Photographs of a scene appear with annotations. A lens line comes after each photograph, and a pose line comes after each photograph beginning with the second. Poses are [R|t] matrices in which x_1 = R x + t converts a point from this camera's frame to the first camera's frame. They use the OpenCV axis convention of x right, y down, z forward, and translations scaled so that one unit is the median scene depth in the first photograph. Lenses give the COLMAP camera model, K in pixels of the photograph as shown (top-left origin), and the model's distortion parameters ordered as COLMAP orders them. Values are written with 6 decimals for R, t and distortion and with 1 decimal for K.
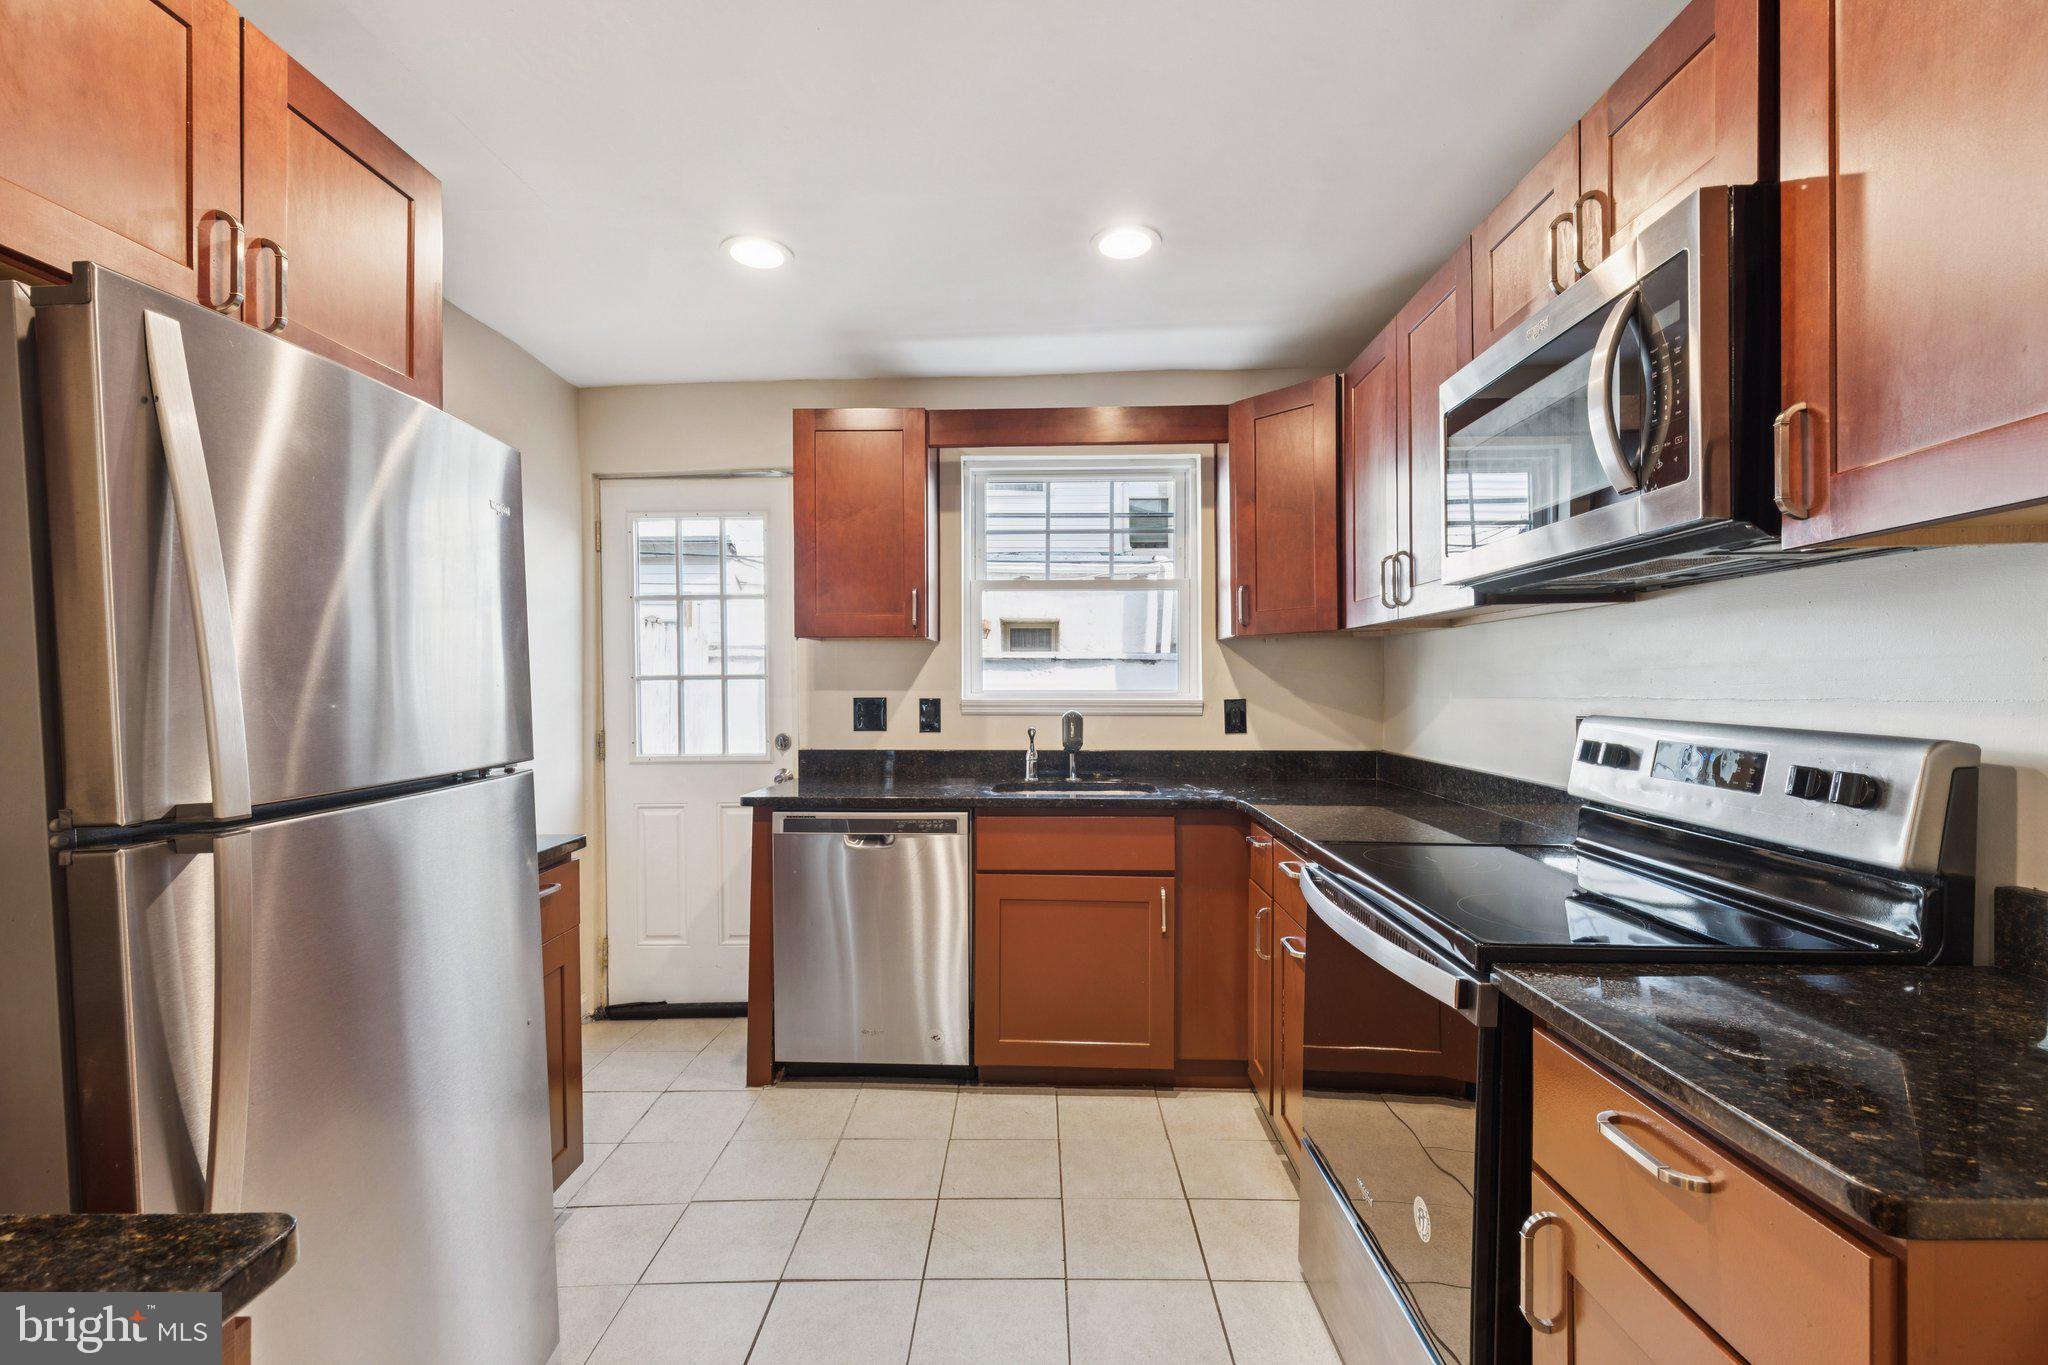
lens RADIAL K [[918.6, 0, 1024.8], [0, 918.6, 694.8], [0, 0, 1]] dist [0.010066, -0.000304]
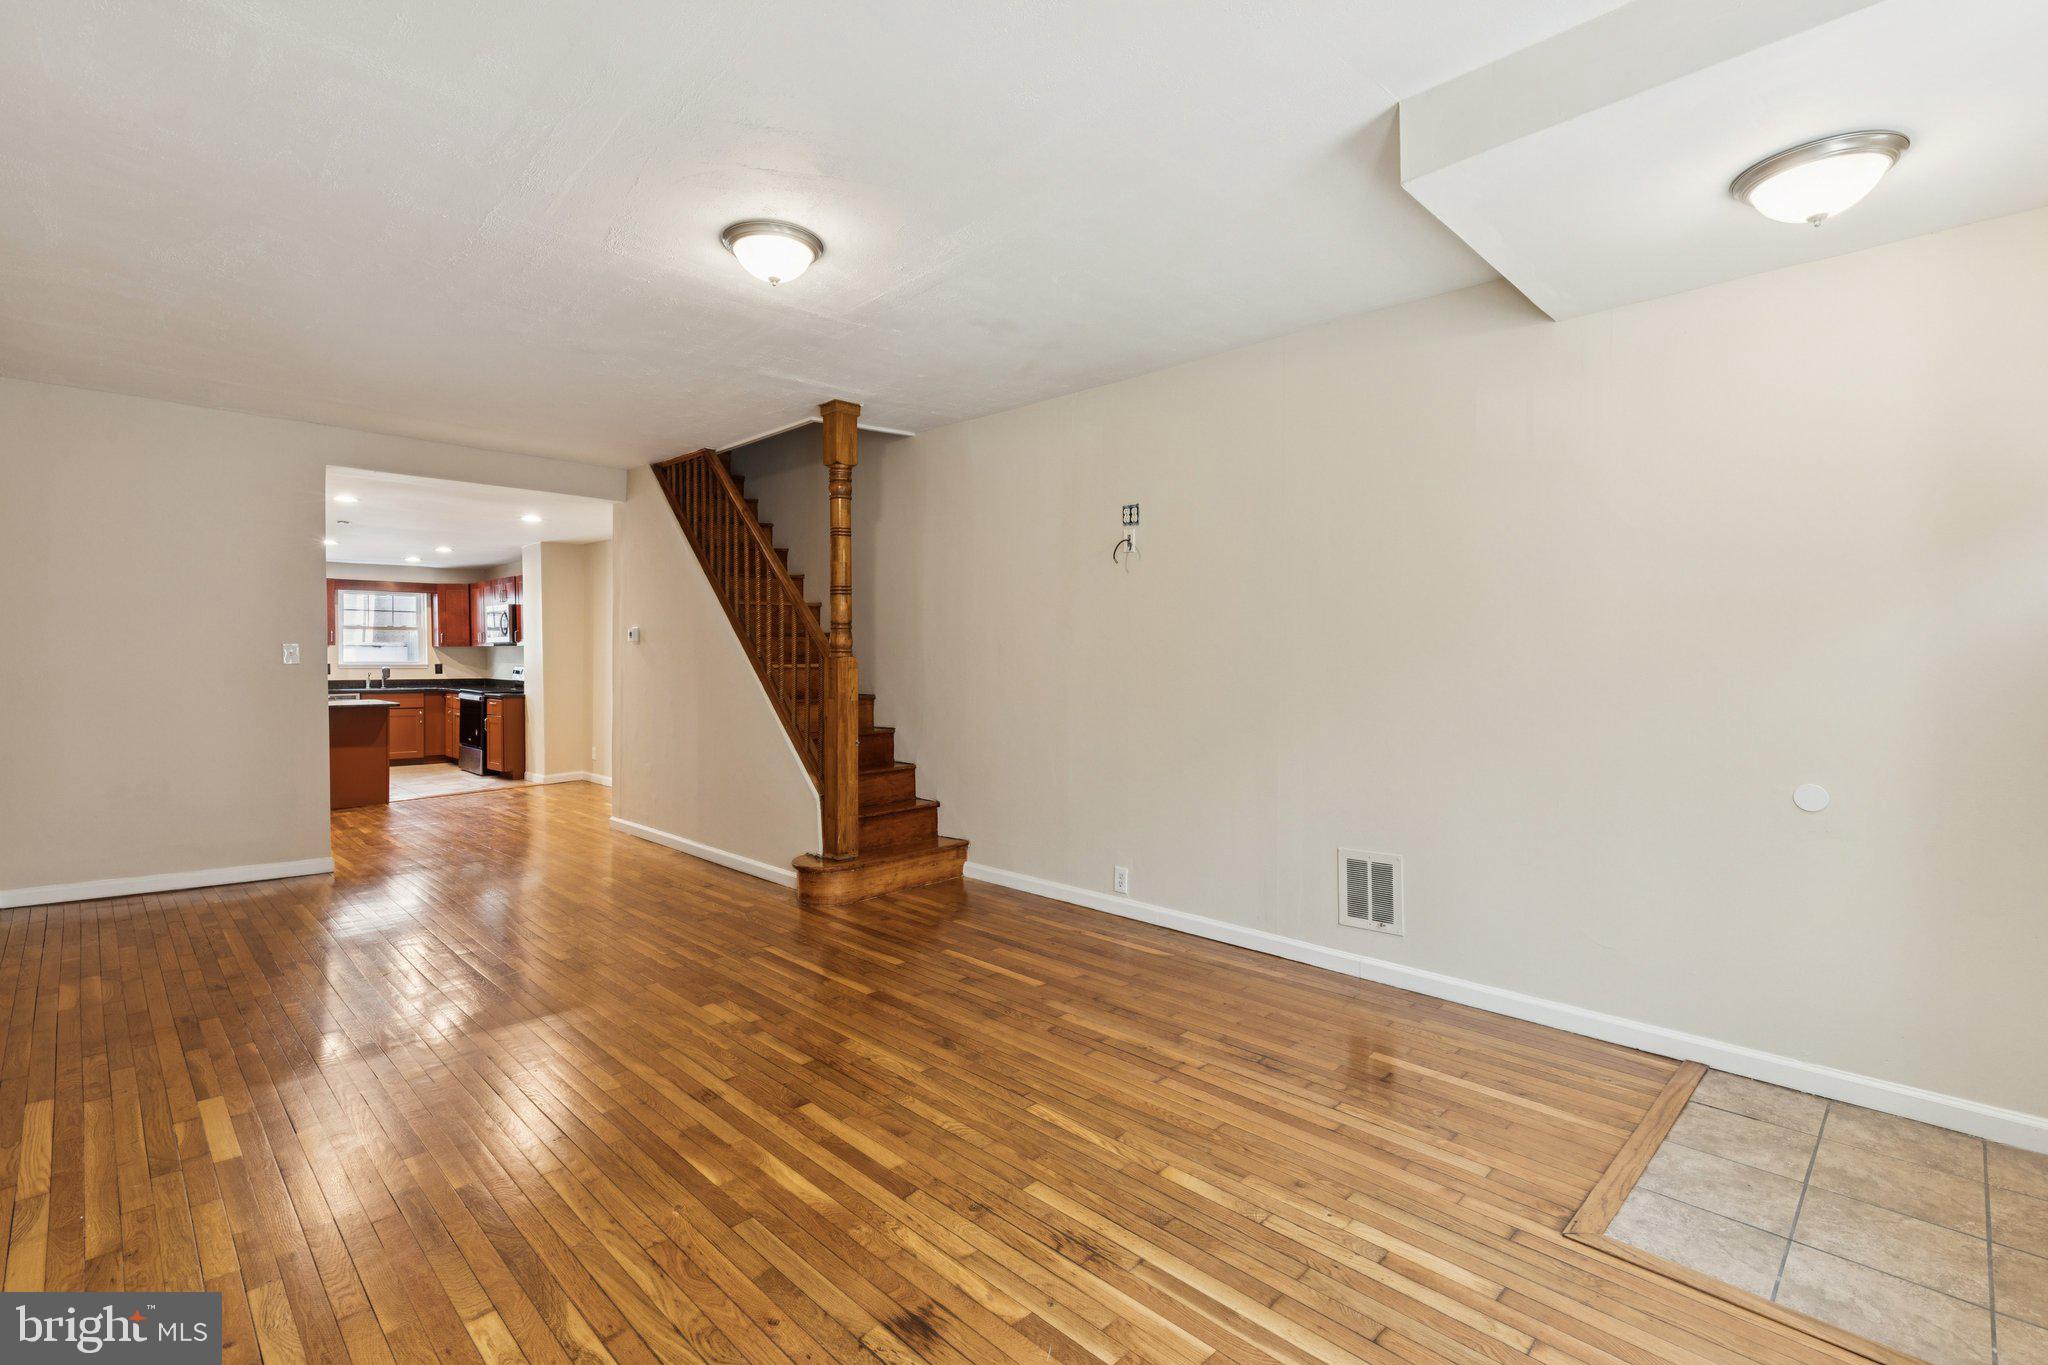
lens RADIAL K [[928.0, 0, 1027.6], [0, 928.0, 664.5], [0, 0, 1]] dist [0.004221, 0.000580]
pose [[0.677419, -0.001682, 0.735595, -0.915698], [0.002931, 0.999996, -0.000412, 0.016319], [-0.735592, 0.002435, 0.677421, -3.252406]]
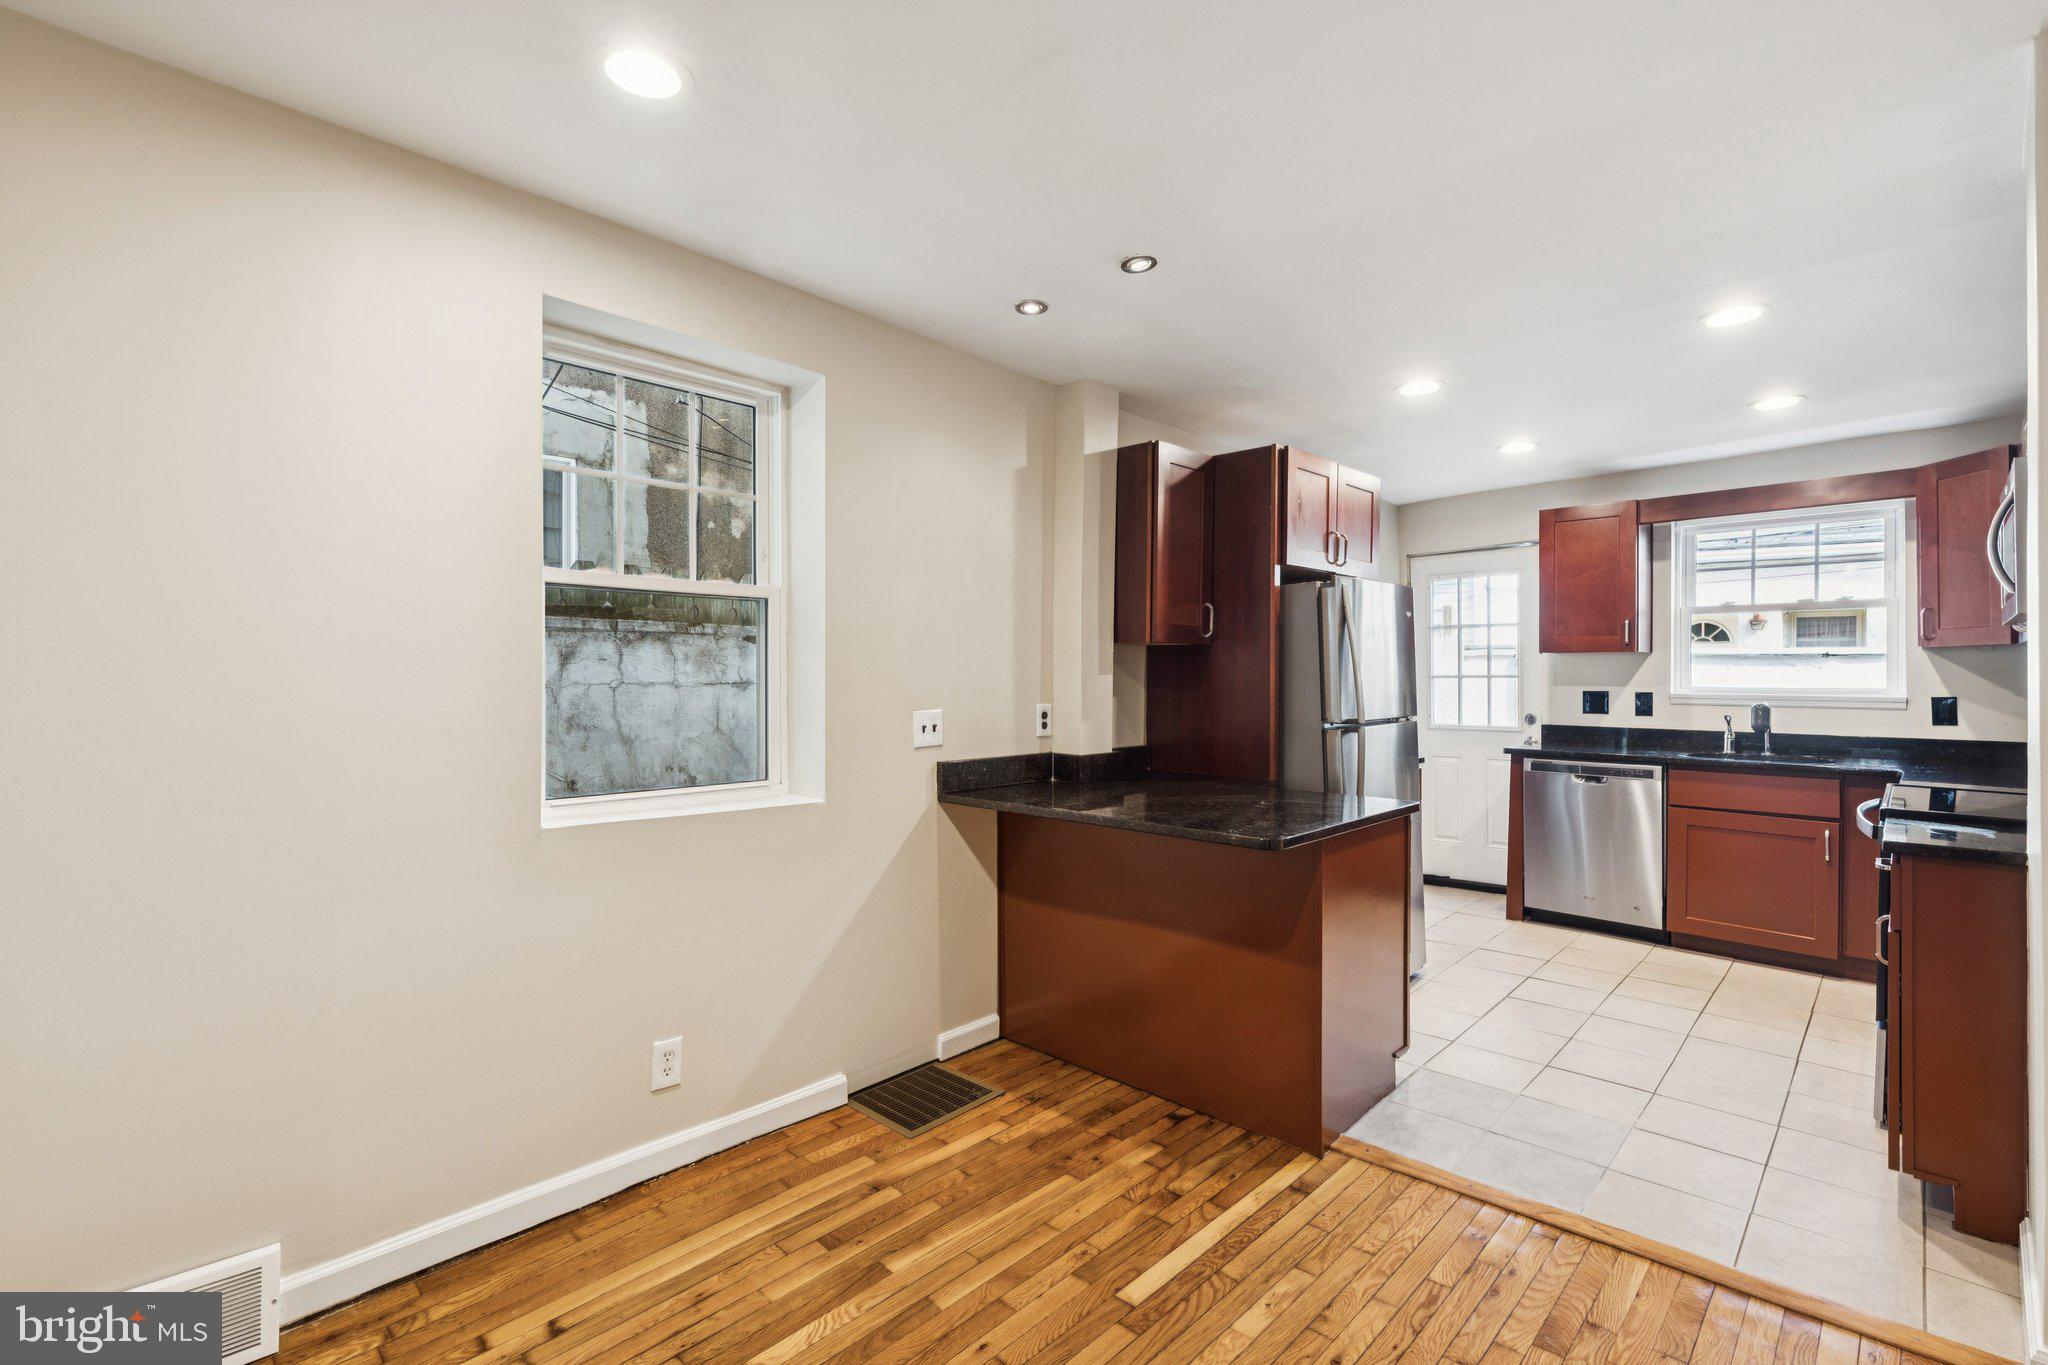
lens RADIAL K [[927.4, 0, 1032.8], [0, 927.4, 673.8], [0, 0, 1]] dist [0.006408, 0.000735]
pose [[0.734975, 0.003171, -0.678086, 0.201014], [-0.010112, 0.999929, -0.006285, -0.006705], [0.678018, 0.011476, 0.734955, -0.794358]]
